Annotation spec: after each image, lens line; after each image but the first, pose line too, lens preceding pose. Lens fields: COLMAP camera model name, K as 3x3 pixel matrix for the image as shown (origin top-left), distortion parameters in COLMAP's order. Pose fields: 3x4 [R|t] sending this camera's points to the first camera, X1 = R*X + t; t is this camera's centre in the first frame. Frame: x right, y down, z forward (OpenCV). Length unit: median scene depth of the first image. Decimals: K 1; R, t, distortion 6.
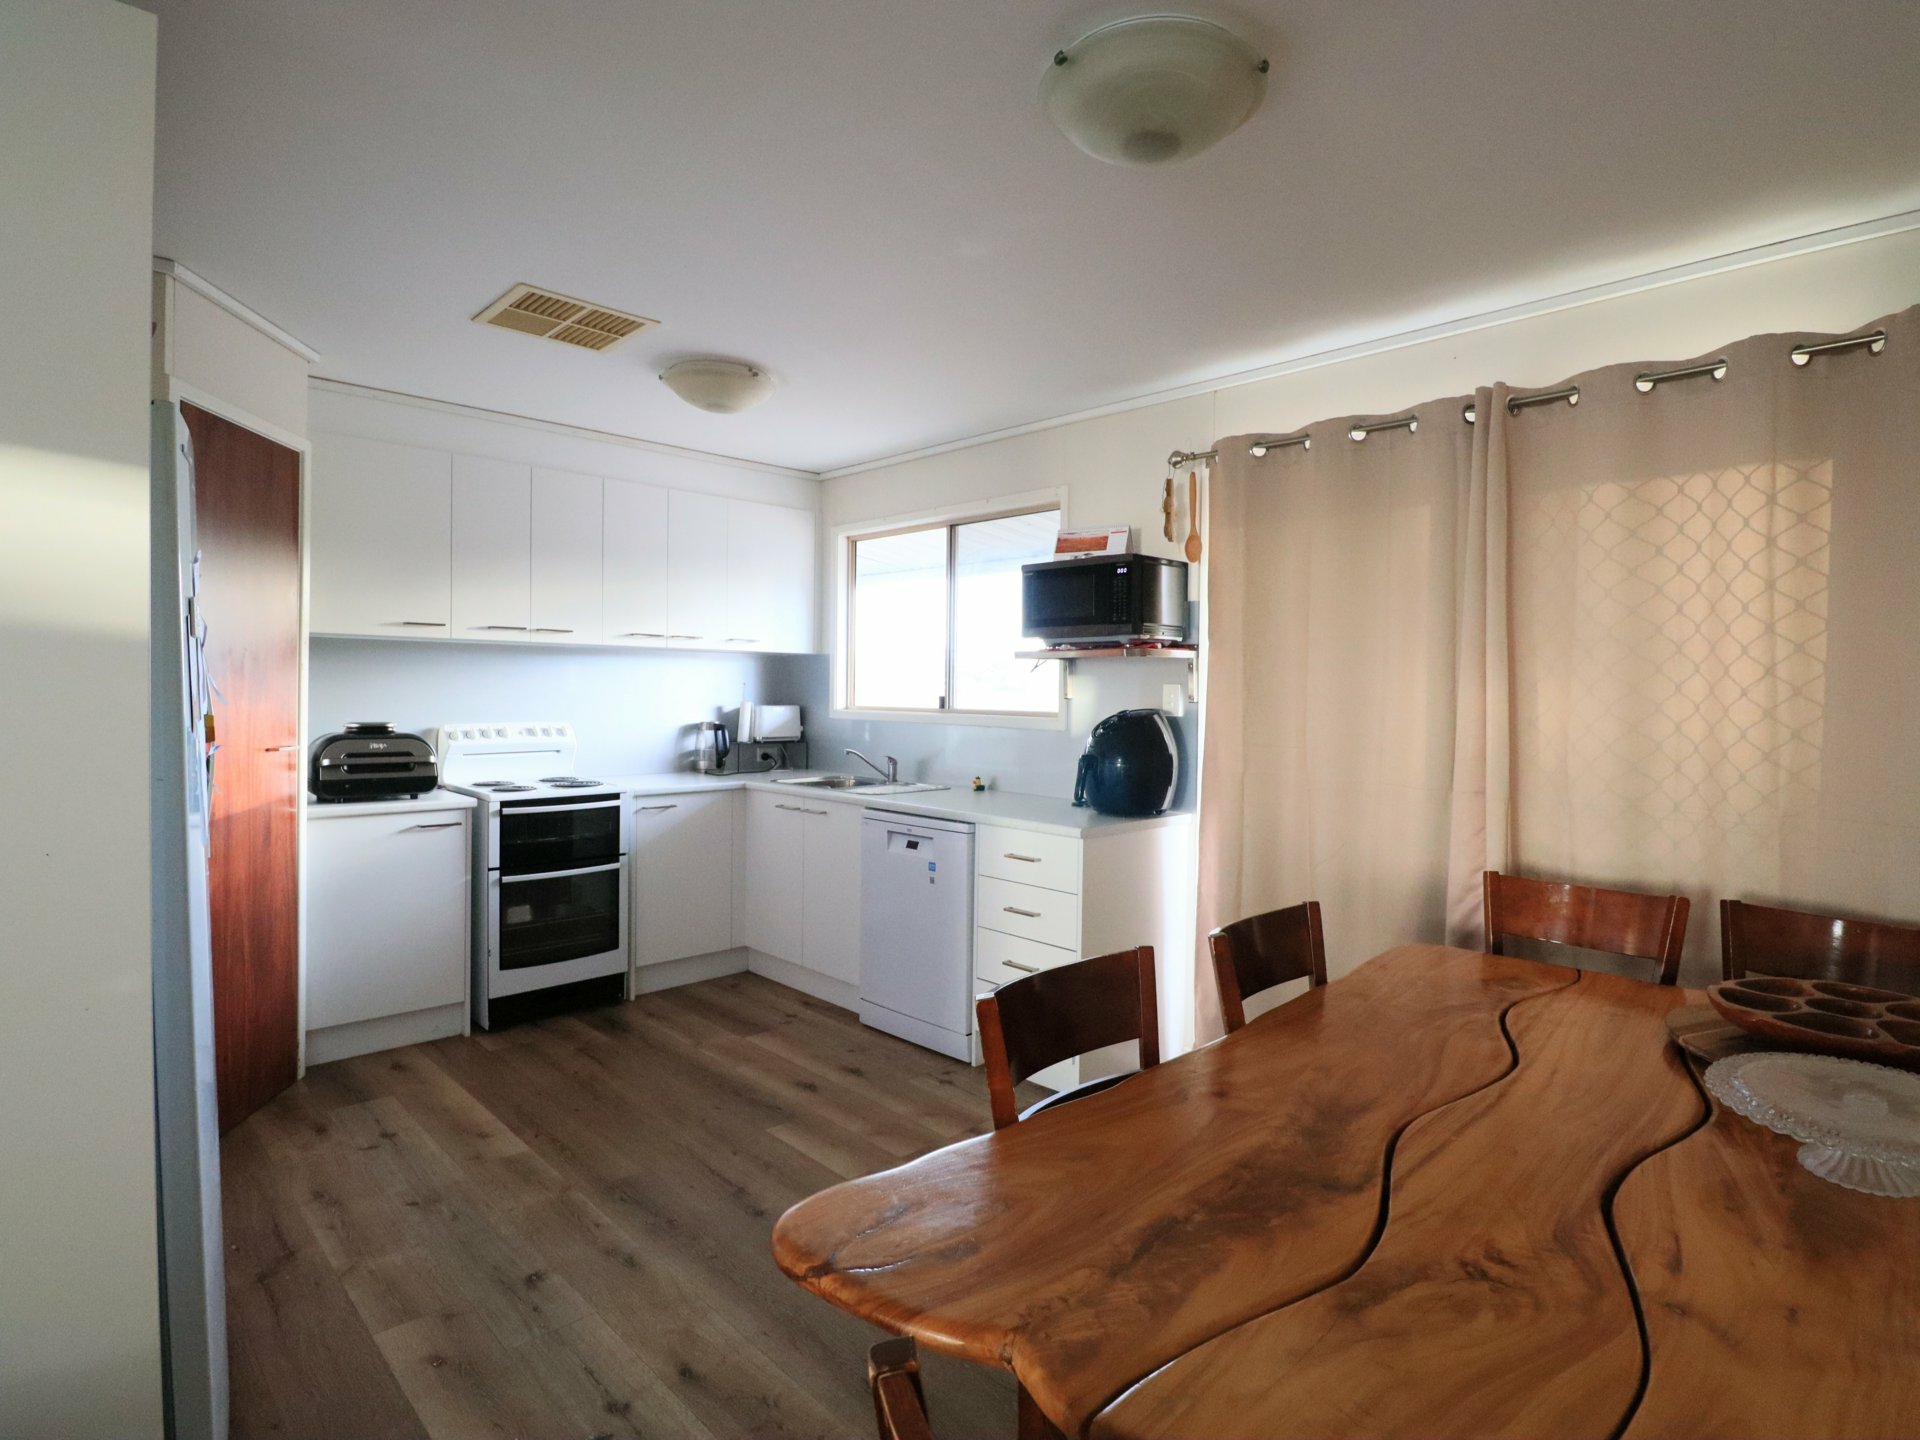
lens RADIAL K [[991.5, 0, 994.2], [0, 991.5, 710.5], [0, 0, 1]] dist [-0.007520, -0.010435]
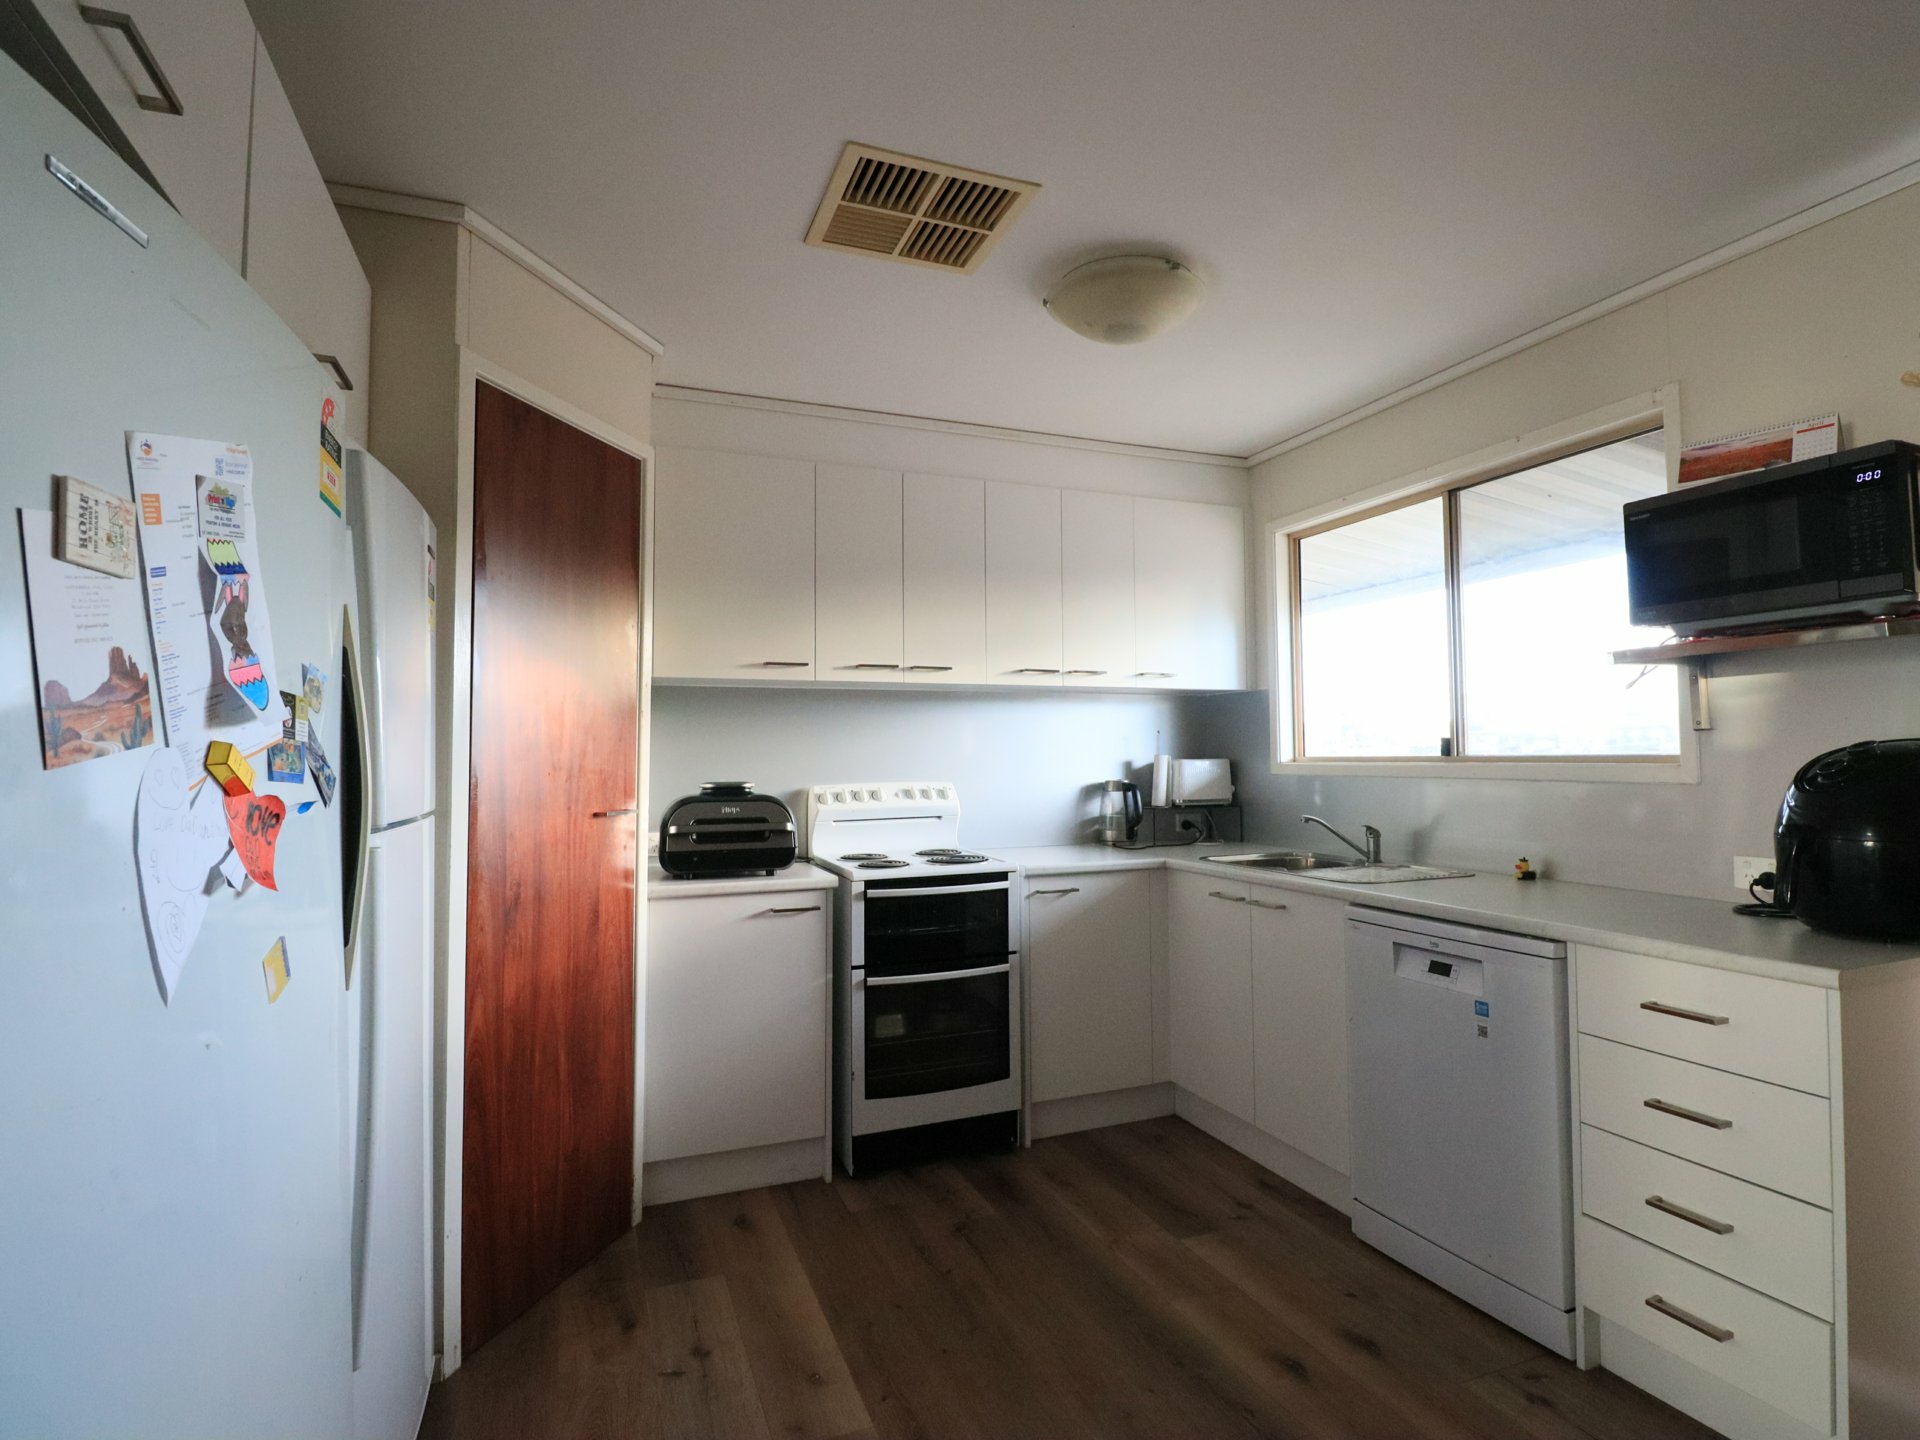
lens RADIAL K [[991.5, 0, 992.2], [0, 991.5, 710.2], [0, 0, 1]] dist [-0.007520, -0.010435]
pose [[0.922570, -0.039326, -0.383821, -0.096584], [0.013133, 0.997416, -0.070627, 0.013229], [0.385606, 0.060118, 0.920703, 0.303343]]
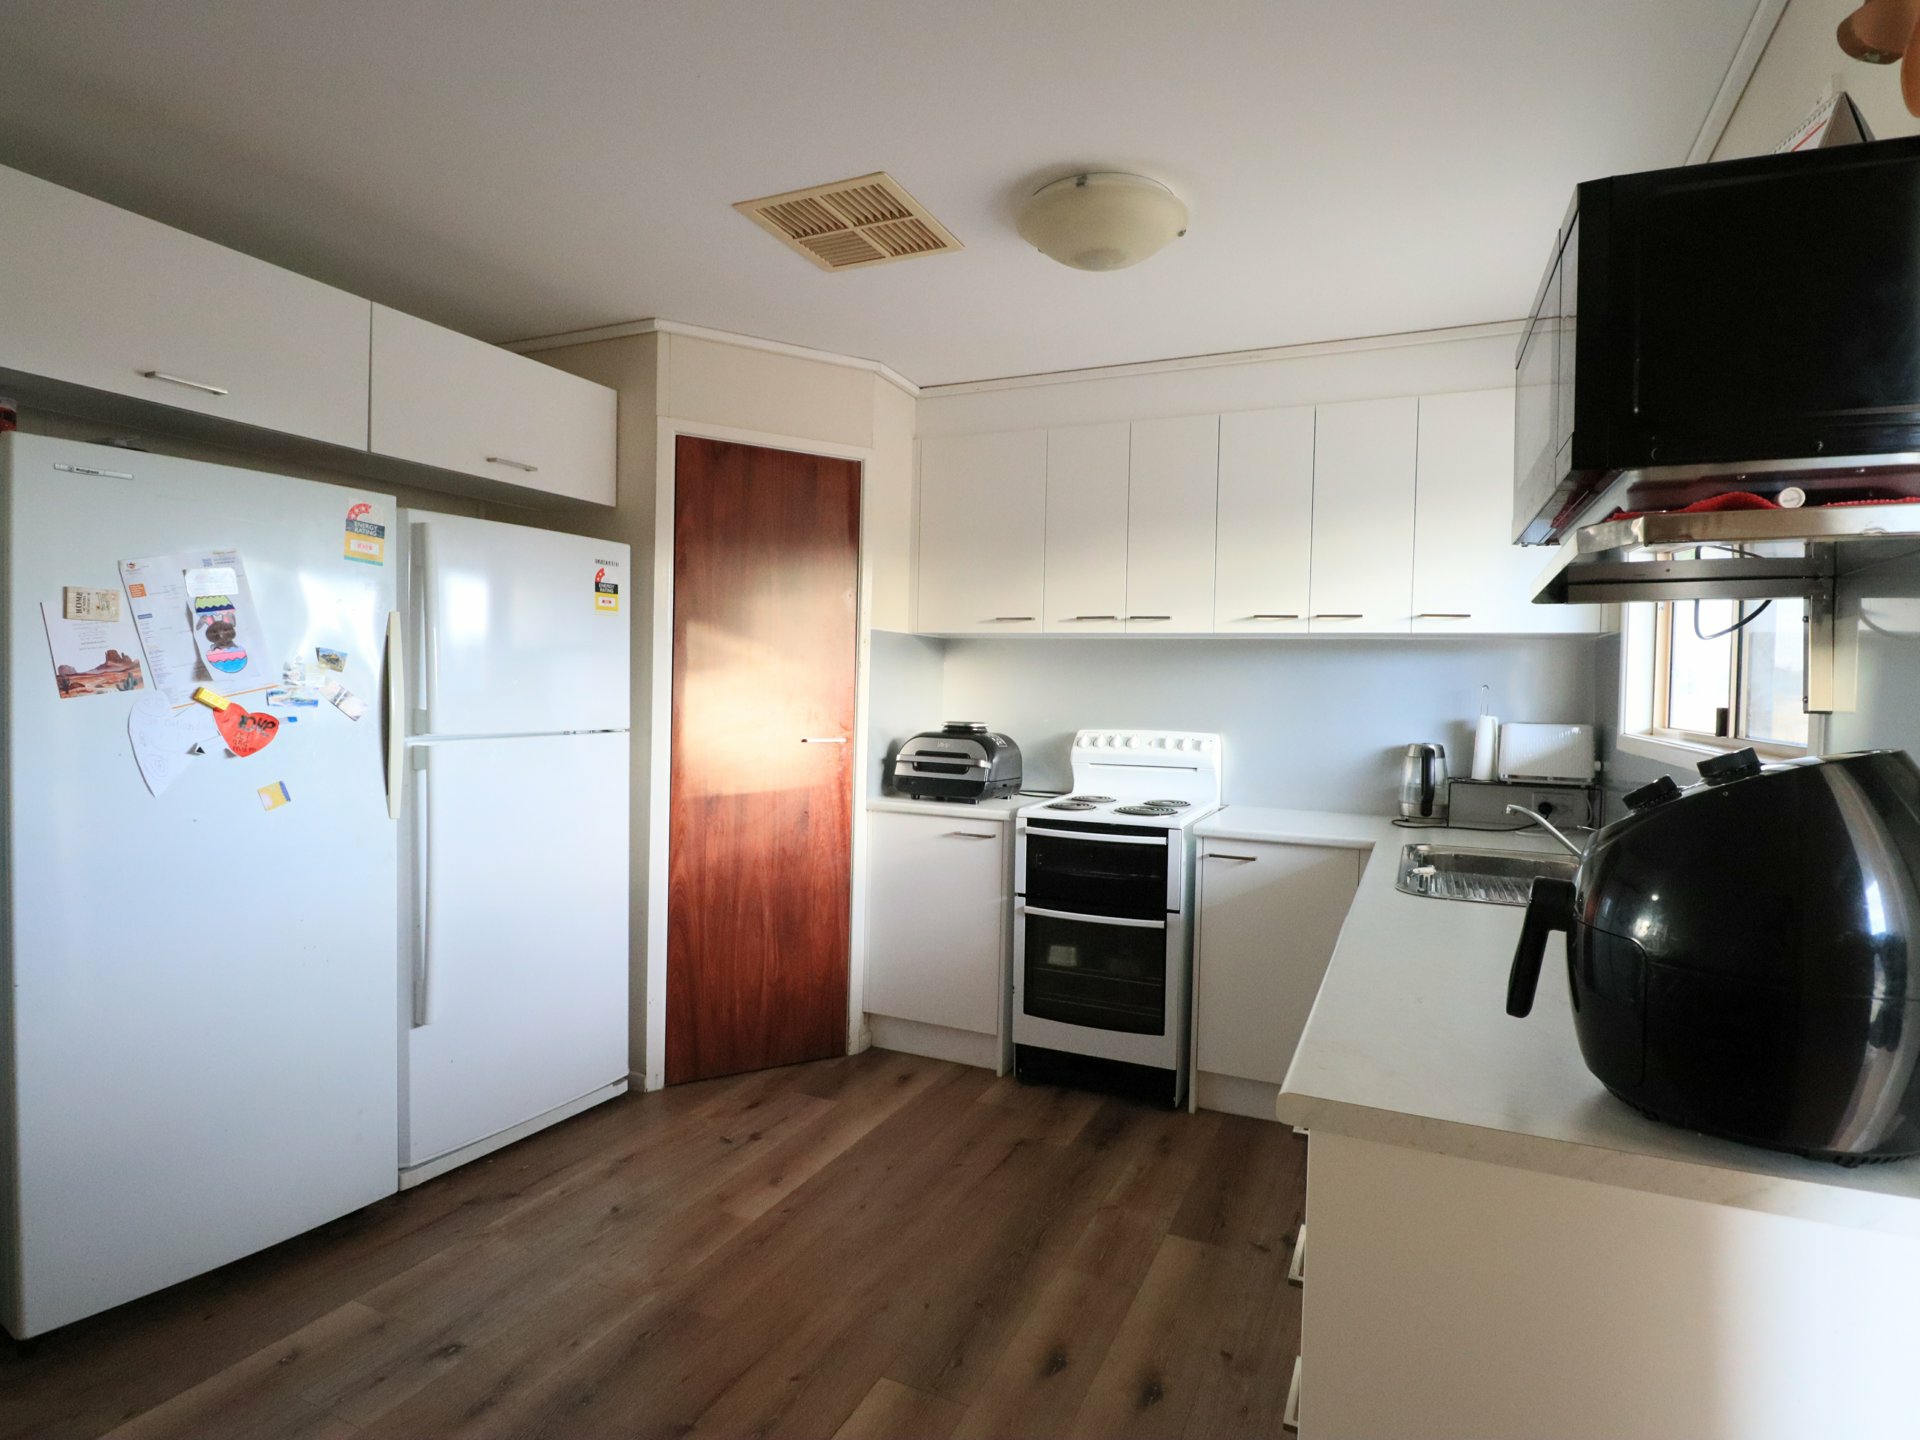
lens RADIAL K [[991.5, 0, 987.9], [0, 991.5, 711.0], [0, 0, 1]] dist [-0.007520, -0.010435]
pose [[0.360668, 0.016043, -0.932556, 0.294730], [-0.036380, 0.999333, 0.003122, -0.002814], [0.931984, 0.032801, 0.361012, 0.656220]]
